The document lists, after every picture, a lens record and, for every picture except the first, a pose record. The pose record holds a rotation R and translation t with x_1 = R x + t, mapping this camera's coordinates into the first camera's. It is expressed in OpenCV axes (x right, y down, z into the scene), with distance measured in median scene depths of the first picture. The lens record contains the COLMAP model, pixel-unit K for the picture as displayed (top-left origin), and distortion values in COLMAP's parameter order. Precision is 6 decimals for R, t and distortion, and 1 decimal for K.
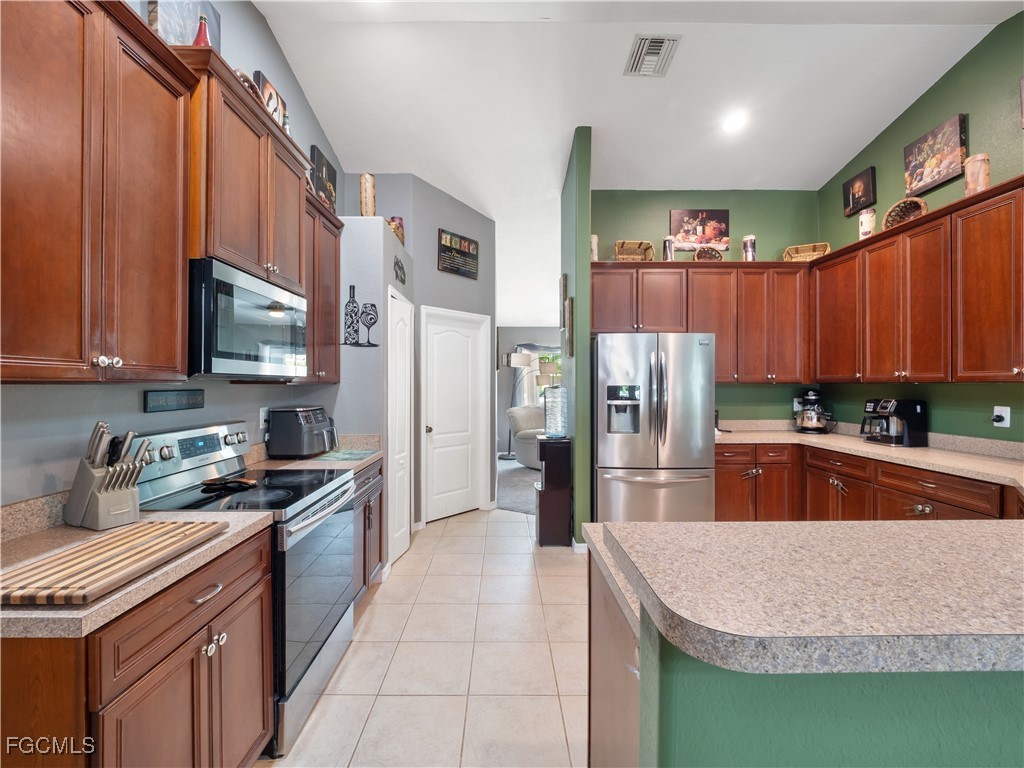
lens RADIAL K [[439.4, 0, 506.1], [0, 439.4, 386.3], [0, 0, 1]] dist [-0.003074, -0.000820]
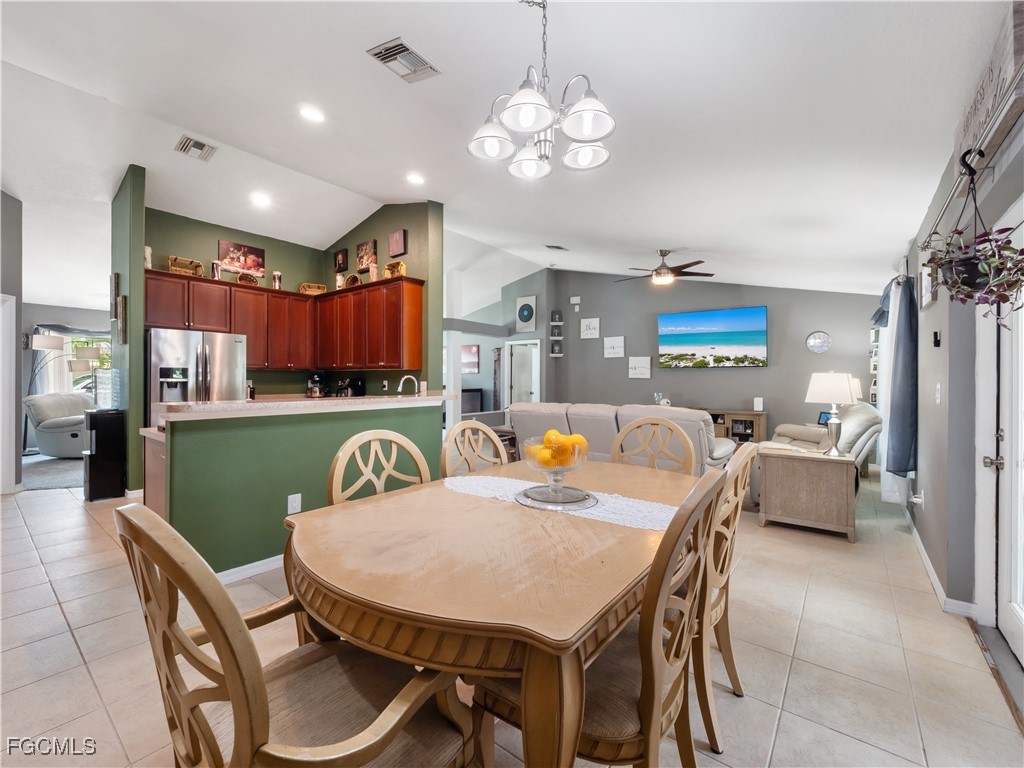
lens RADIAL K [[432.3, 0, 502.7], [0, 432.3, 380.1], [0, 0, 1]] dist [0.012550, -0.013350]
pose [[0.630894, 0.003718, 0.775860, -0.133074], [-0.003235, 0.999992, -0.002162, 0.036562], [-0.775862, -0.001146, 0.630901, -0.641723]]
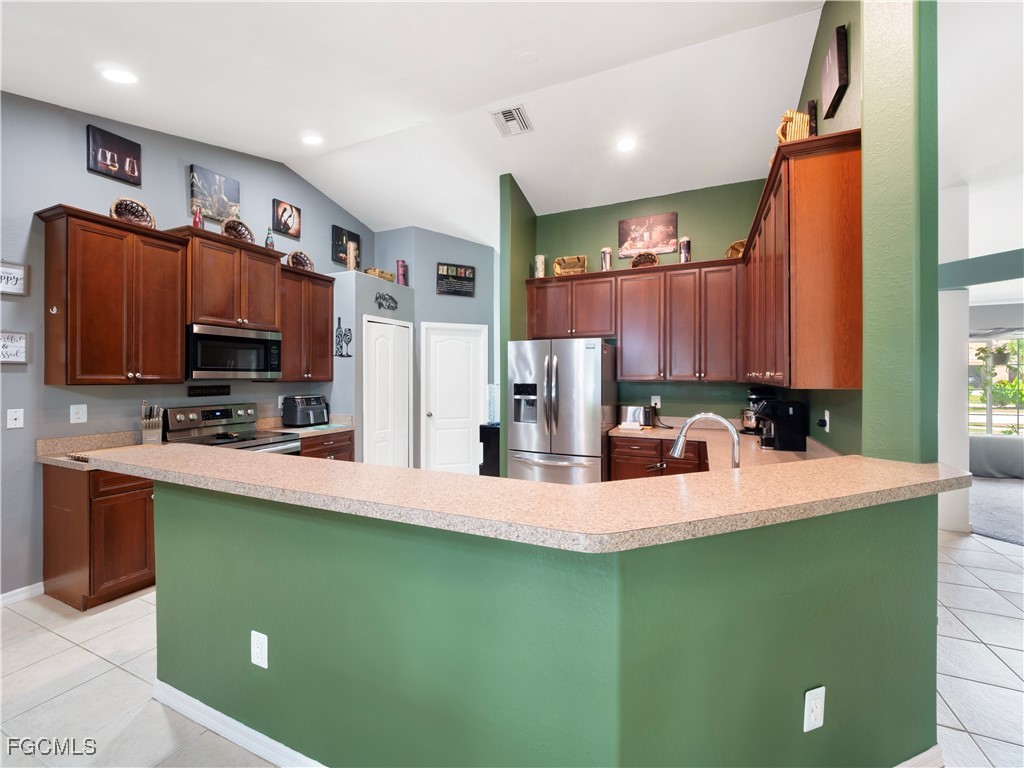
lens RADIAL K [[432.3, 0, 502.7], [0, 432.3, 380.1], [0, 0, 1]] dist [0.012550, -0.013350]
pose [[0.904582, 0.004860, -0.426272, 0.710575], [-0.002969, 0.999983, 0.005100, -0.017207], [0.426289, -0.003348, 0.904581, -0.110591]]
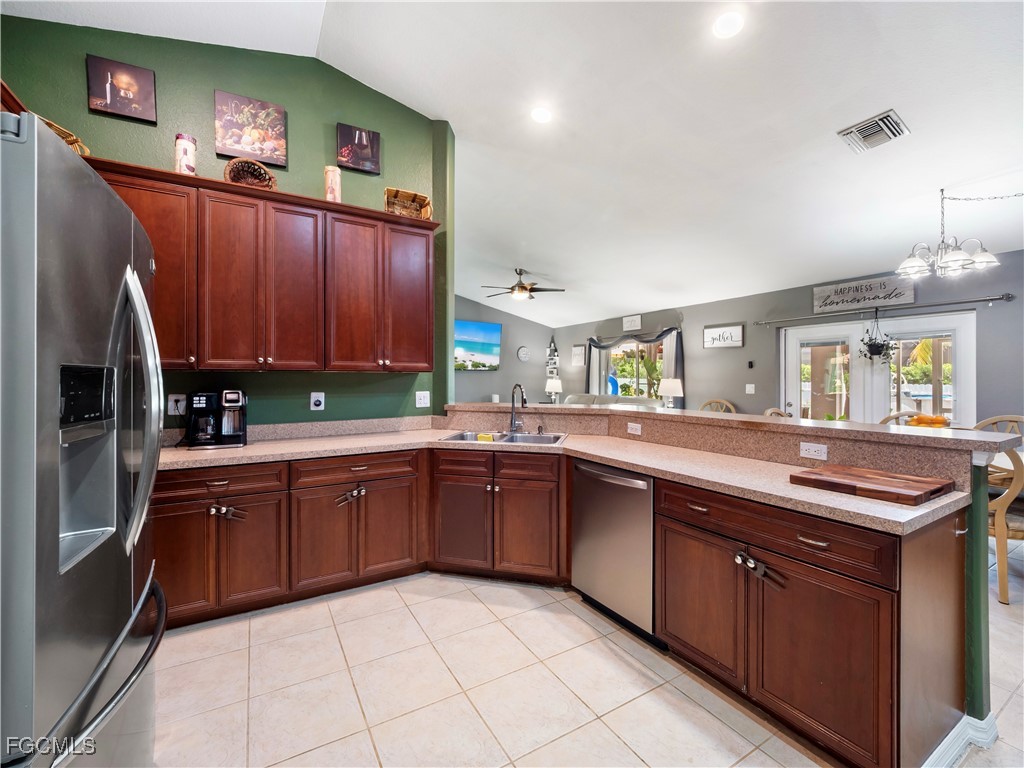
lens RADIAL K [[432.5, 0, 505.9], [0, 432.5, 374.5], [0, 0, 1]] dist [-0.001468, -0.000612]
pose [[-0.495614, 0.007977, 0.868506, -0.073976], [0.004253, 0.999968, -0.006757, 0.007025], [-0.868532, 0.000345, -0.495632, 0.894872]]
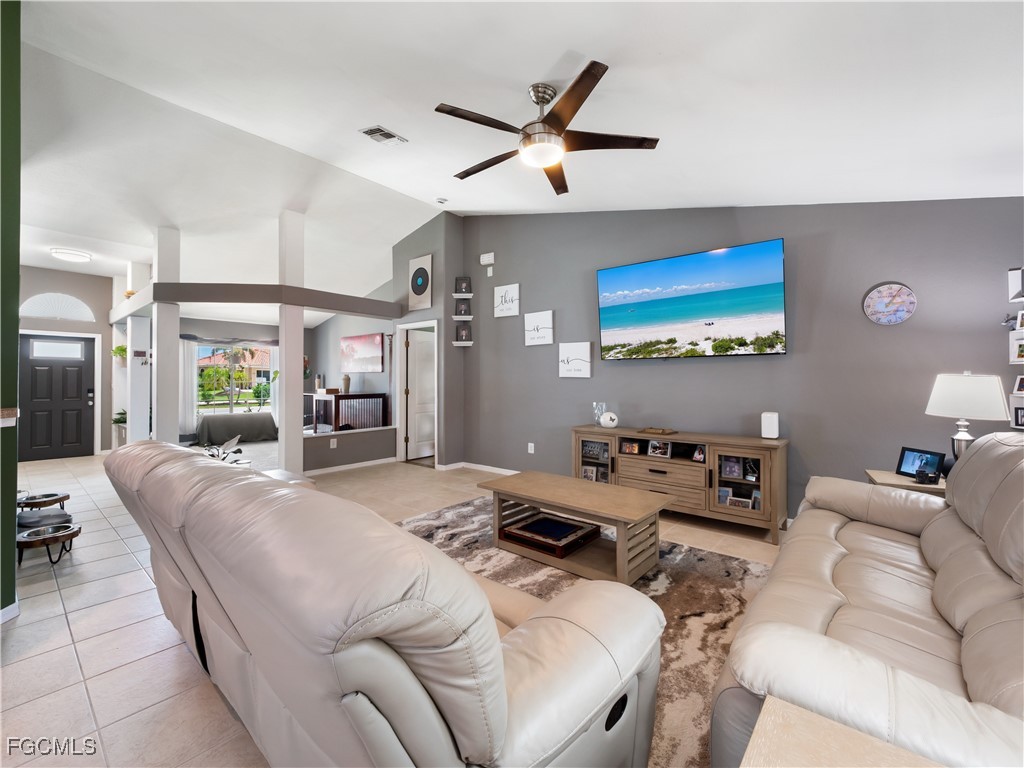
lens RADIAL K [[432.5, 0, 505.9], [0, 432.5, 374.5], [0, 0, 1]] dist [-0.001468, -0.000612]
pose [[0.657165, 0.010556, 0.753673, 0.931596], [0.002139, 0.999872, -0.015869, 0.030221], [-0.753744, 0.012040, 0.657058, -0.505499]]
